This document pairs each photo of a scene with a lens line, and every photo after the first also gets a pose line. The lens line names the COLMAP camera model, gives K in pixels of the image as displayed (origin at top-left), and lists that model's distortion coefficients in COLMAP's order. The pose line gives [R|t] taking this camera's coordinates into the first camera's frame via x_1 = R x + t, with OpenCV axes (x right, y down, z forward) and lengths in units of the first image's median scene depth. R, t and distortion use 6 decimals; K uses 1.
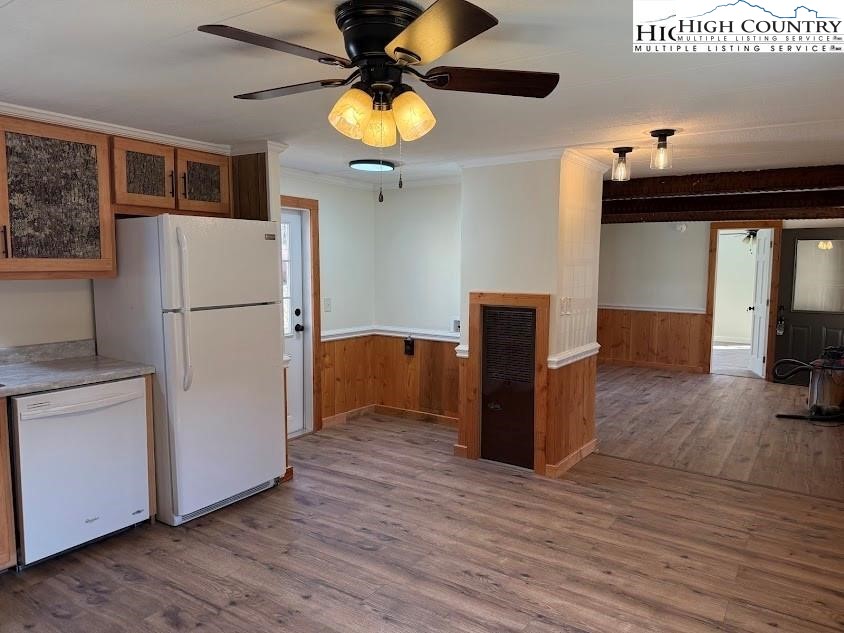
lens RADIAL K [[587.7, 0, 430.0], [0, 587.7, 319.2], [0, 0, 1]] dist [0.065154, -0.089154]
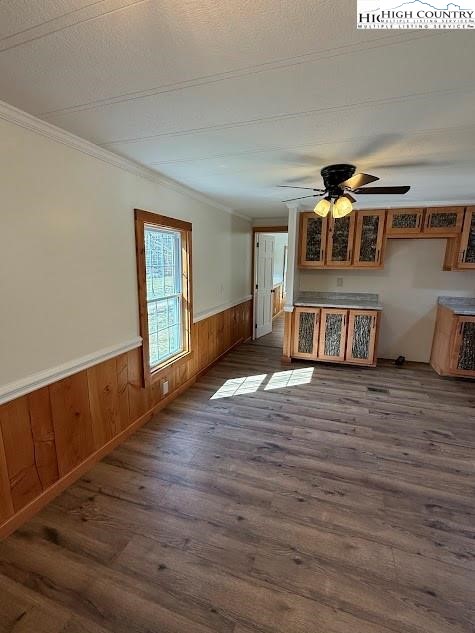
lens RADIAL K [[287.7, 0, 237.5], [0, 287.7, 316.5], [0, 0, 1]] dist [-0.000839, 0.000004]
pose [[-0.969743, 0.029059, -0.242392, 0.266950], [-0.042167, 0.958030, 0.283550, -0.082908], [0.240458, 0.285191, -0.927818, 0.873994]]
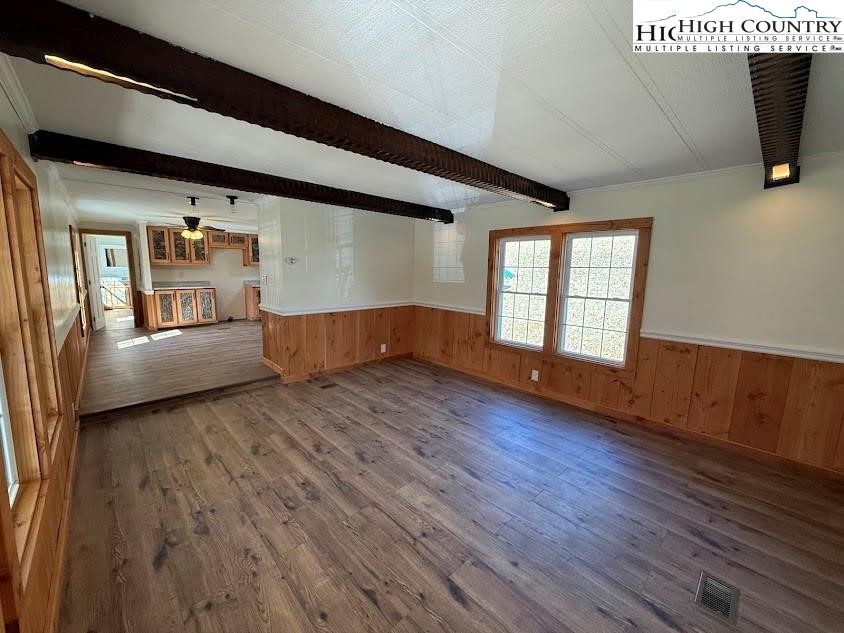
lens RADIAL K [[336.6, 0, 420.0], [0, 336.6, 316.8], [0, 0, 1]] dist [-0.000669, 0.000022]
pose [[-0.224835, 0.123683, -0.966515, 1.071617], [-0.113211, 0.981878, 0.151984, -0.115697], [0.967798, 0.143591, -0.206758, 1.553515]]
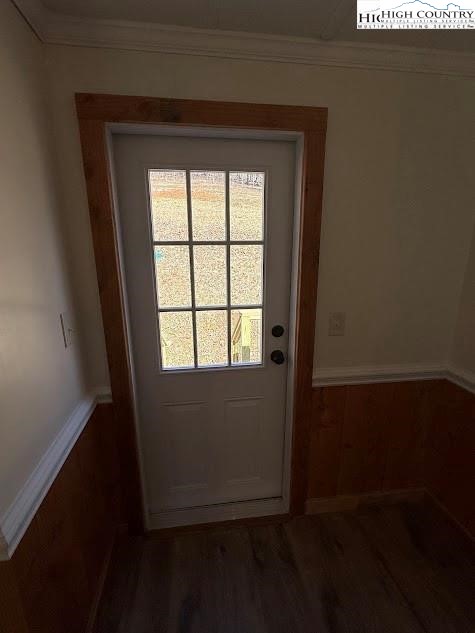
lens RADIAL K [[273.2, 0, 236.1], [0, 273.2, 318.5], [0, 0, 1]] dist [-0.009071, 0.000005]
pose [[0.658398, 0.157347, -0.736040, -0.055242], [-0.061105, 0.985851, 0.156091, -0.071686], [0.750186, -0.057794, 0.658697, 0.860241]]
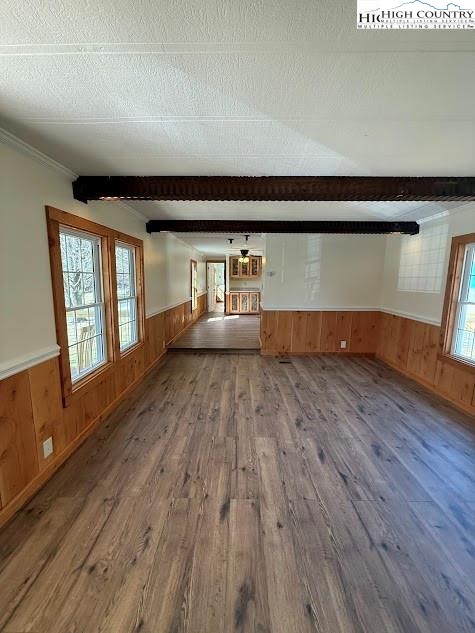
lens RADIAL K [[252.5, 0, 237.2], [0, 252.5, 314.6], [0, 0, 1]] dist [-0.000669, 0.000022]
pose [[-0.838834, 0.061437, -0.540909, 0.930852], [-0.068497, 0.973803, 0.216829, -0.138120], [0.540061, 0.218934, -0.812651, 1.793470]]
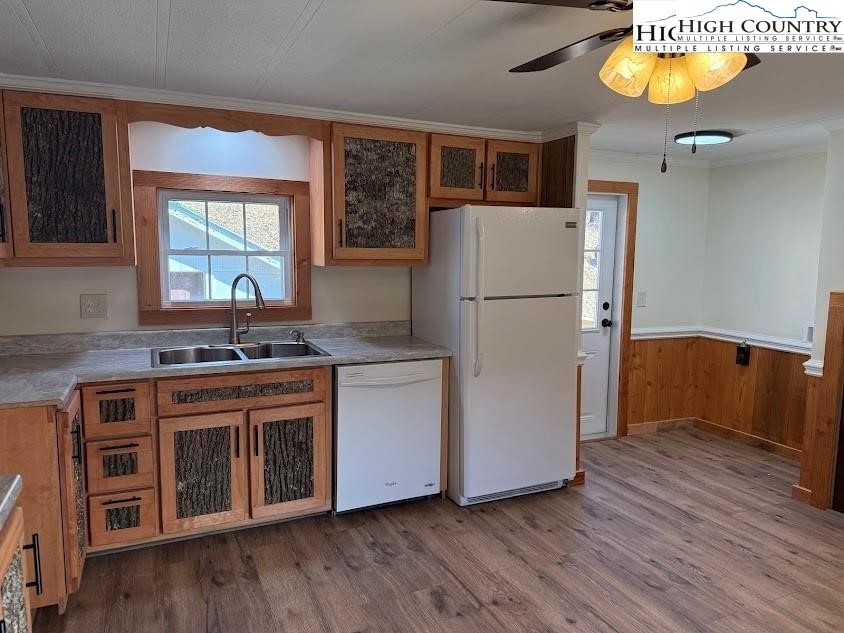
lens RADIAL K [[590.4, 0, 429.4], [0, 590.4, 317.7], [0, 0, 1]] dist [0.102173, -0.133146]
pose [[0.850427, 0.062855, -0.522324, 0.032773], [-0.057312, 0.997997, 0.026783, -0.003290], [0.522962, 0.007158, 0.852326, 0.058309]]
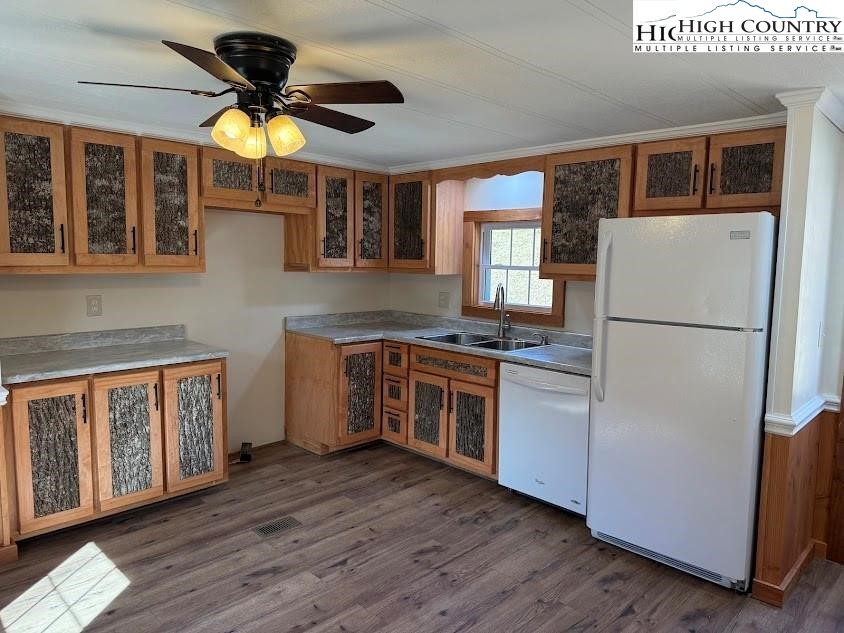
lens RADIAL K [[587.7, 0, 430.0], [0, 587.7, 319.2], [0, 0, 1]] dist [0.065154, -0.089154]
pose [[-0.191988, 0.091673, -0.977106, 0.386418], [-0.119533, 0.986031, 0.115997, -0.061130], [0.974091, 0.139067, -0.178348, 0.608817]]
